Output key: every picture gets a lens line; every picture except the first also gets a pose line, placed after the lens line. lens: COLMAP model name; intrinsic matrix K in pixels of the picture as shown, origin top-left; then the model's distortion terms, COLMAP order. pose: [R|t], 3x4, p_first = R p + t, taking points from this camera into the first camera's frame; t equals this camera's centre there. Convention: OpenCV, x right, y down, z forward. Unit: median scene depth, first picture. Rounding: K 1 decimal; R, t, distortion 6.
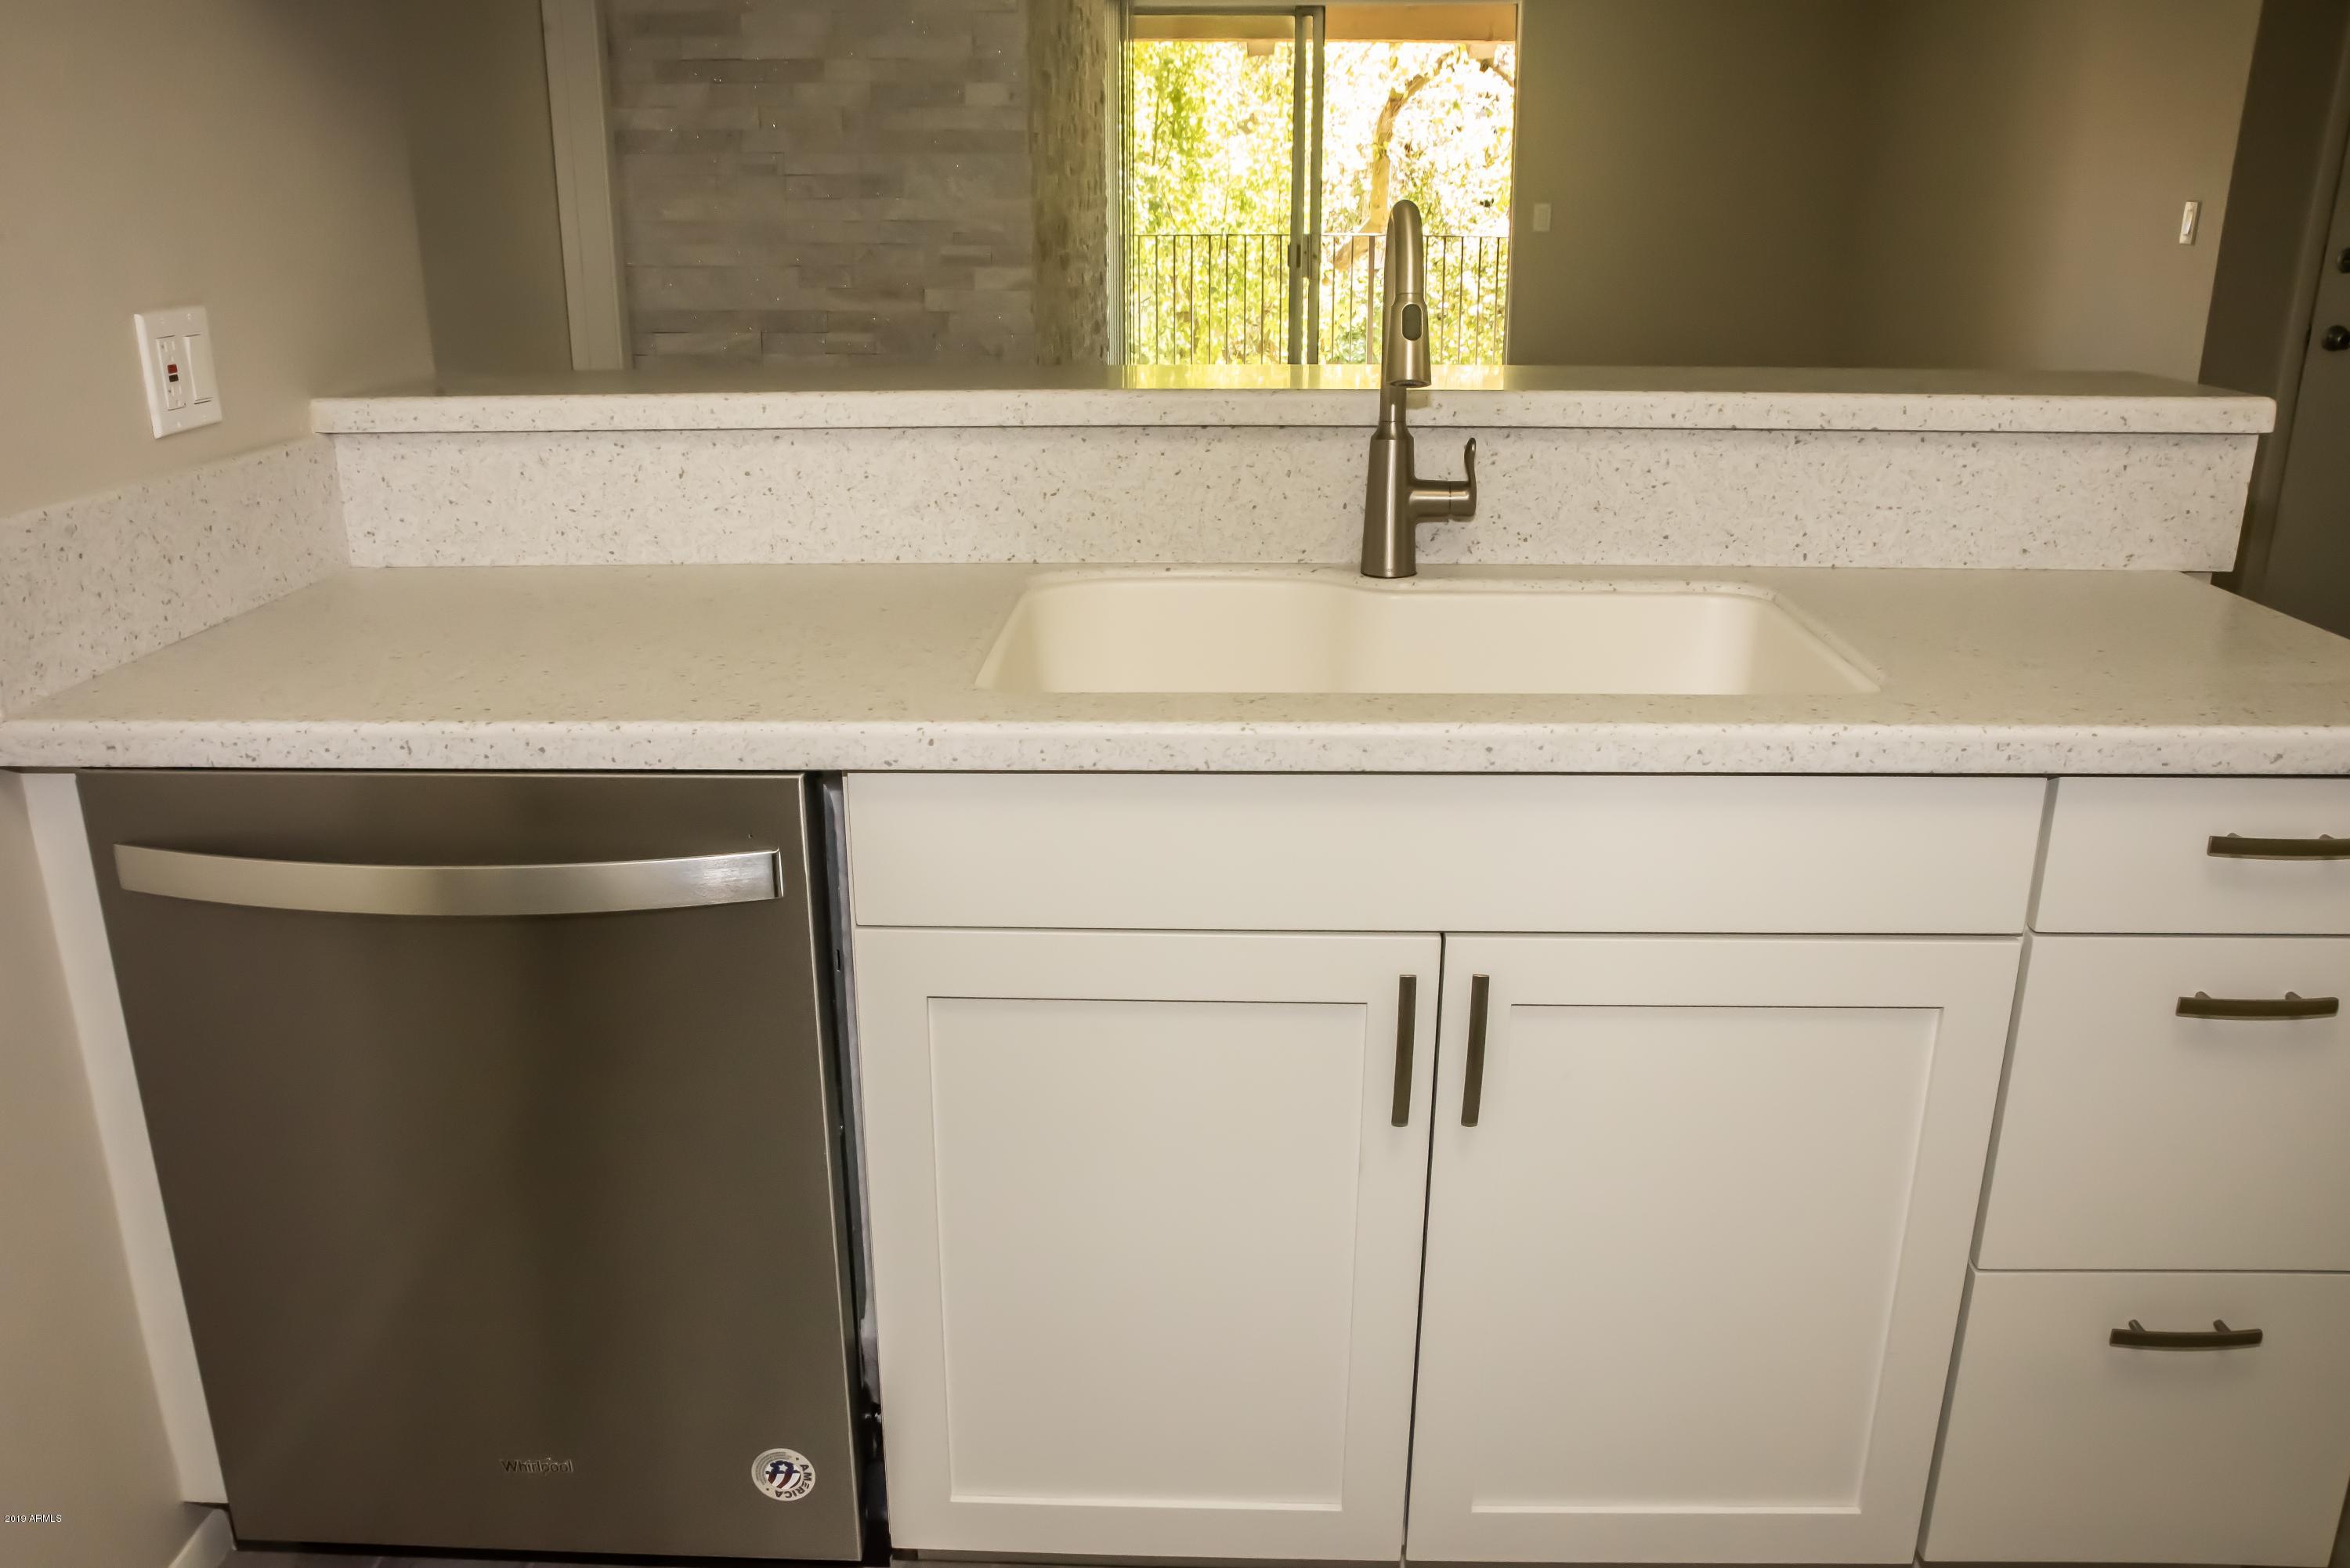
lens RADIAL K [[1830.6, 0, 1172.5], [0, 1830.6, 808.1], [0, 0, 1]] dist [-0.136997, 0.131340]
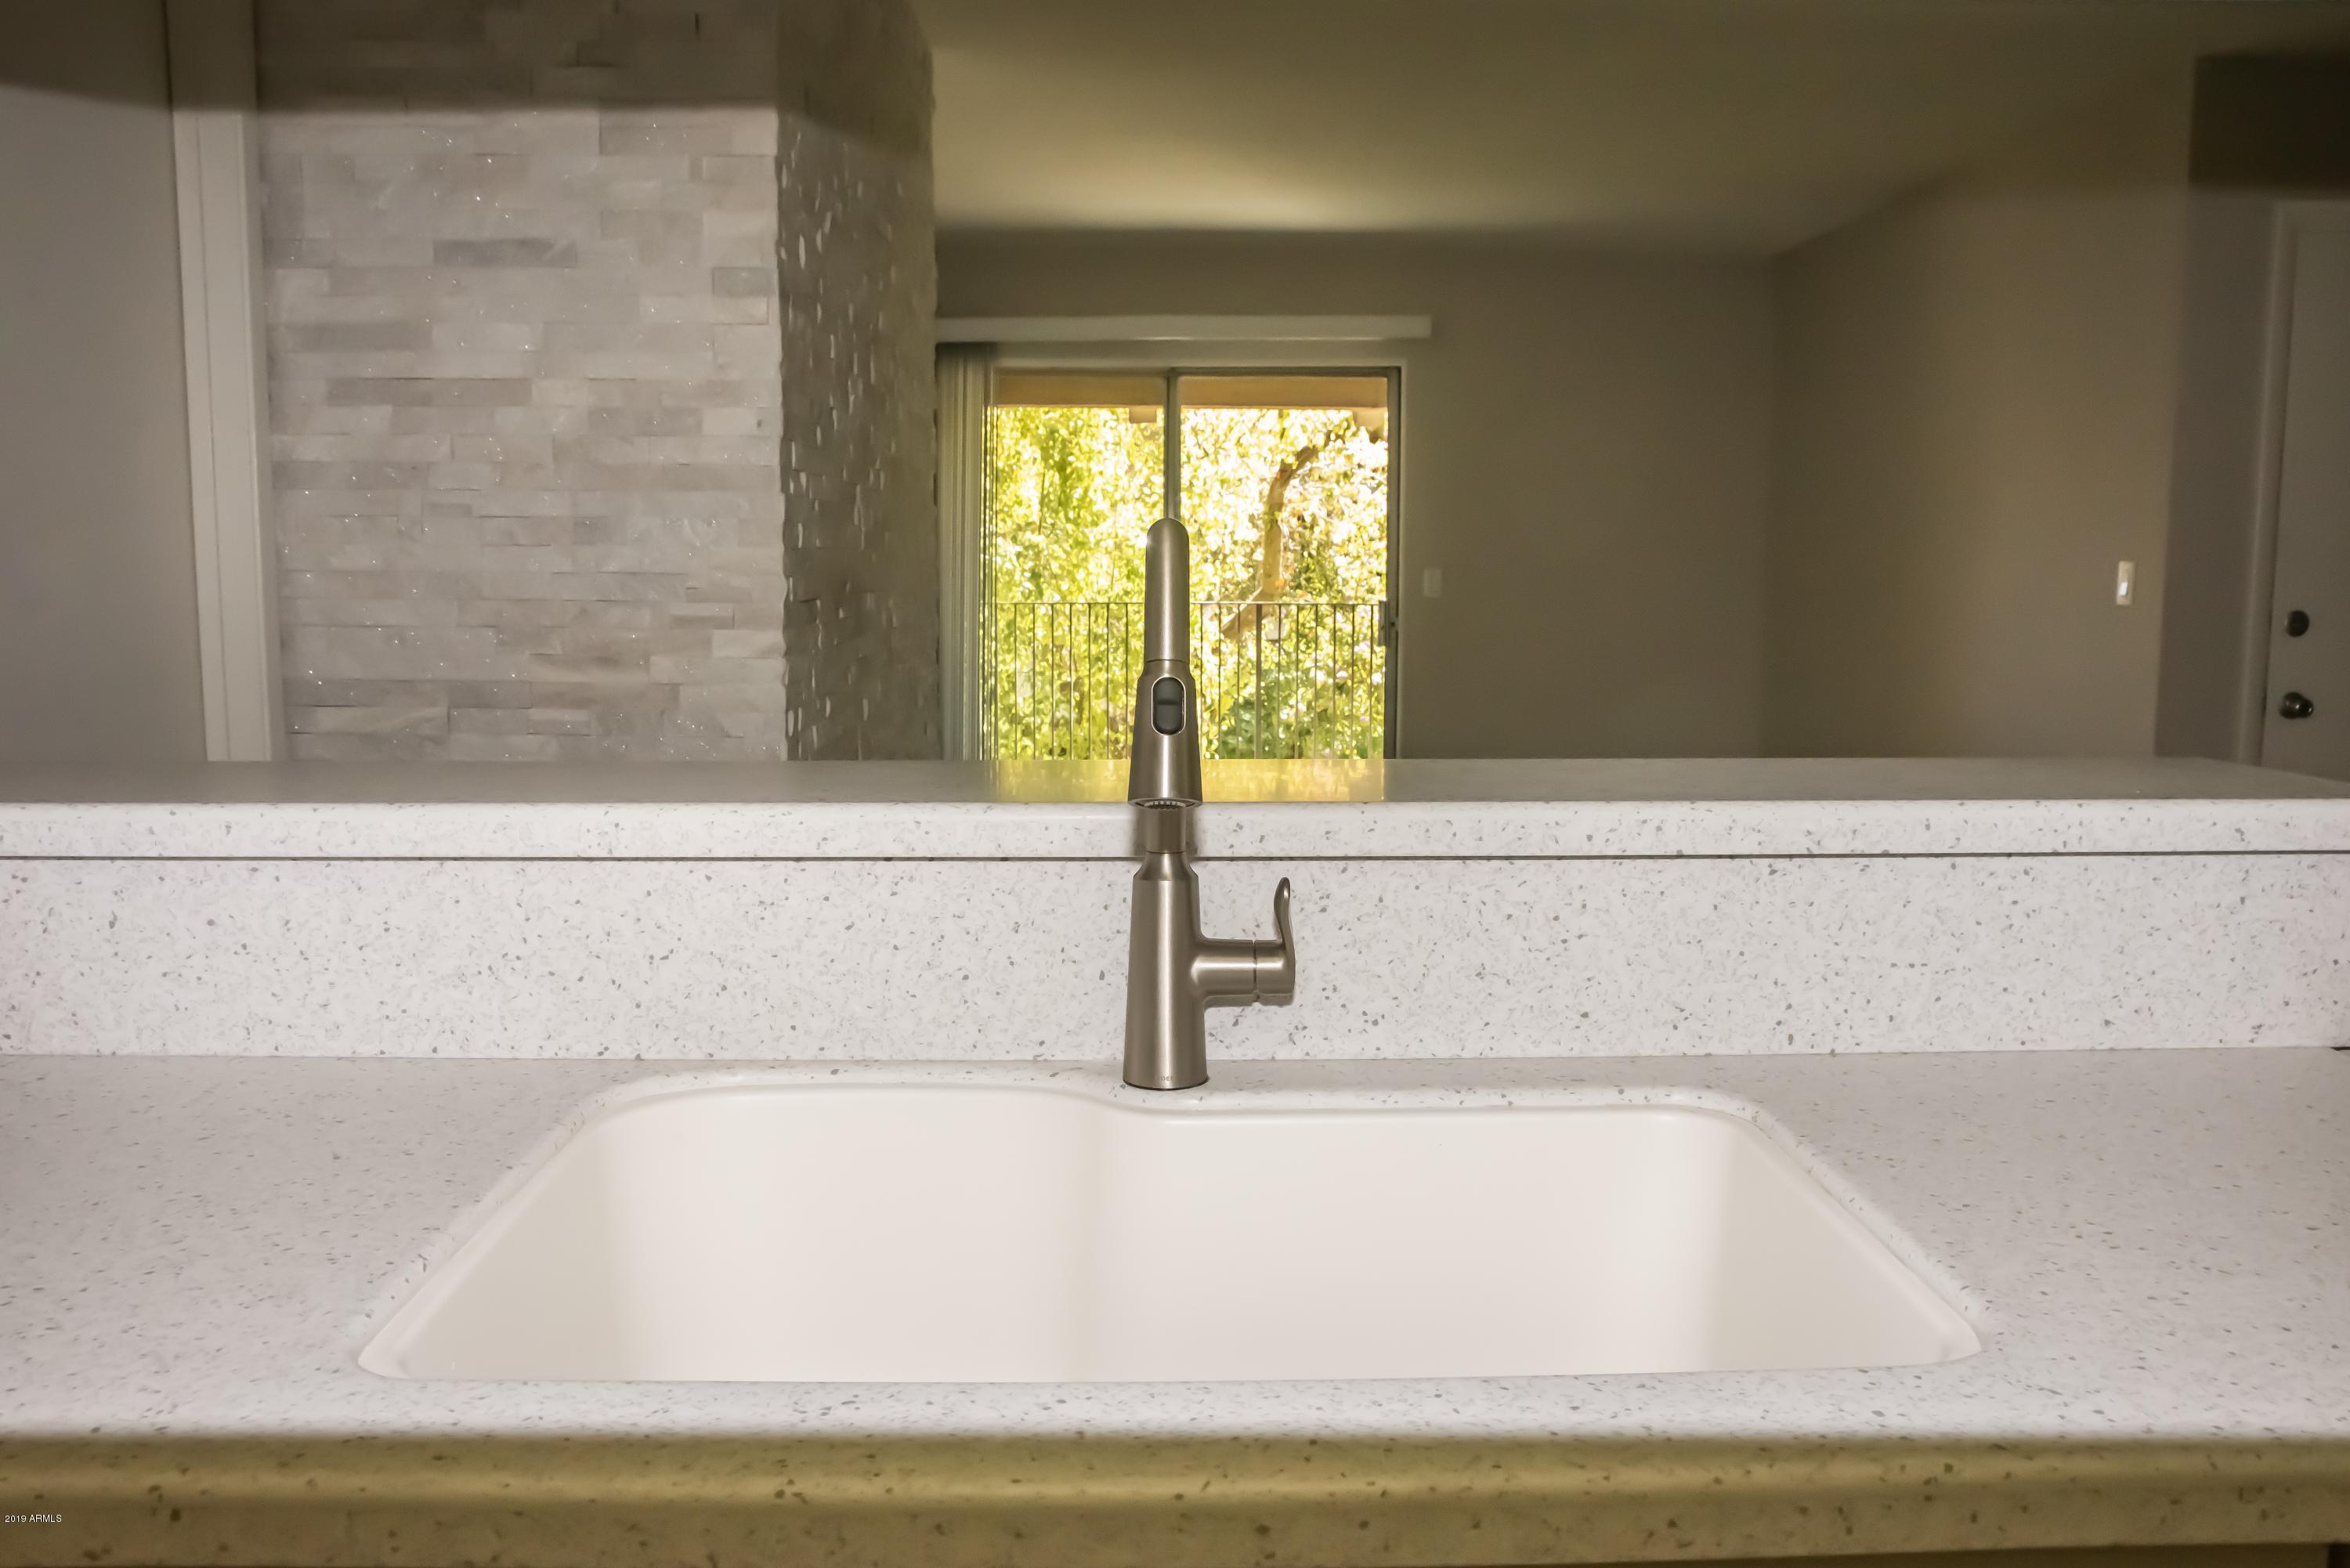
lens RADIAL K [[1830.6, 0, 1172.5], [0, 1830.6, 808.1], [0, 0, 1]] dist [-0.136997, 0.131340]
pose [[0.998926, 0.000126, 0.046335, 0.088841], [0.008990, 0.980468, -0.196471, -0.093861], [-0.045455, 0.196677, 0.979414, 0.332449]]
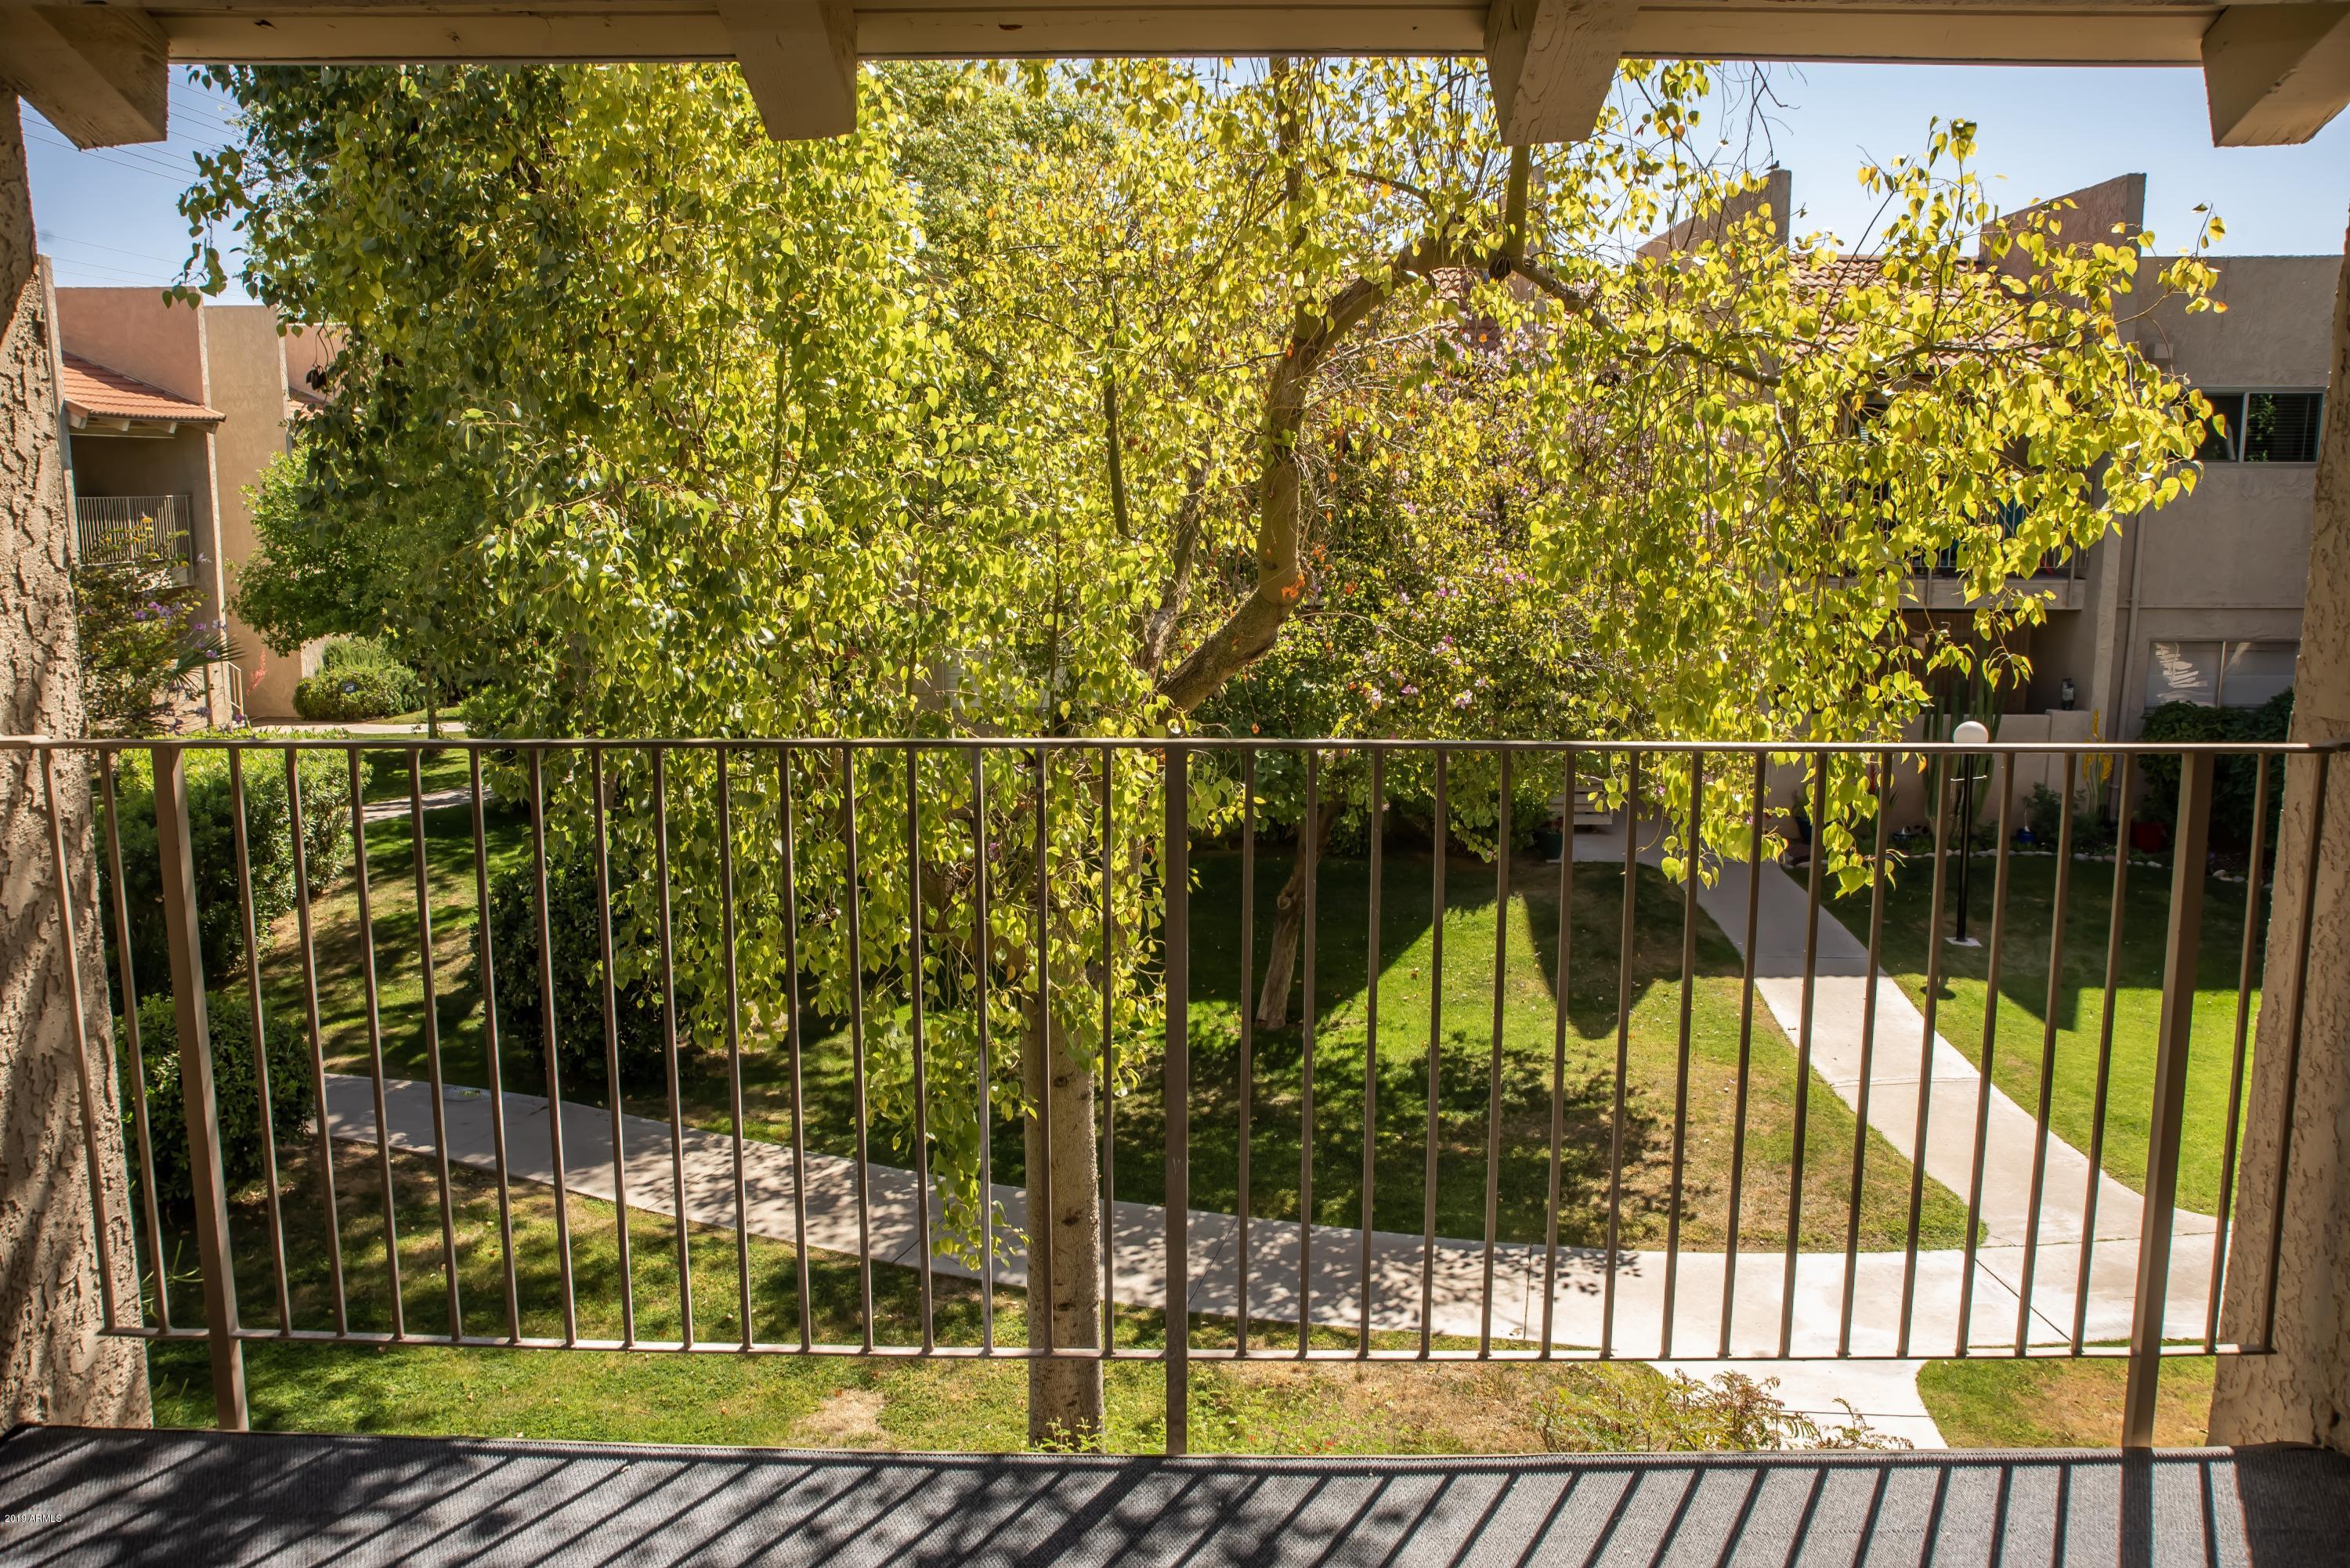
lens RADIAL K [[1830.6, 0, 1172.5], [0, 1830.6, 808.1], [0, 0, 1]] dist [-0.136997, 0.131340]
pose [[0.999797, -0.002445, 0.019976, 0.457541], [0.005566, 0.987468, -0.157724, -1.166821], [-0.019340, 0.157803, 0.987281, 3.219306]]
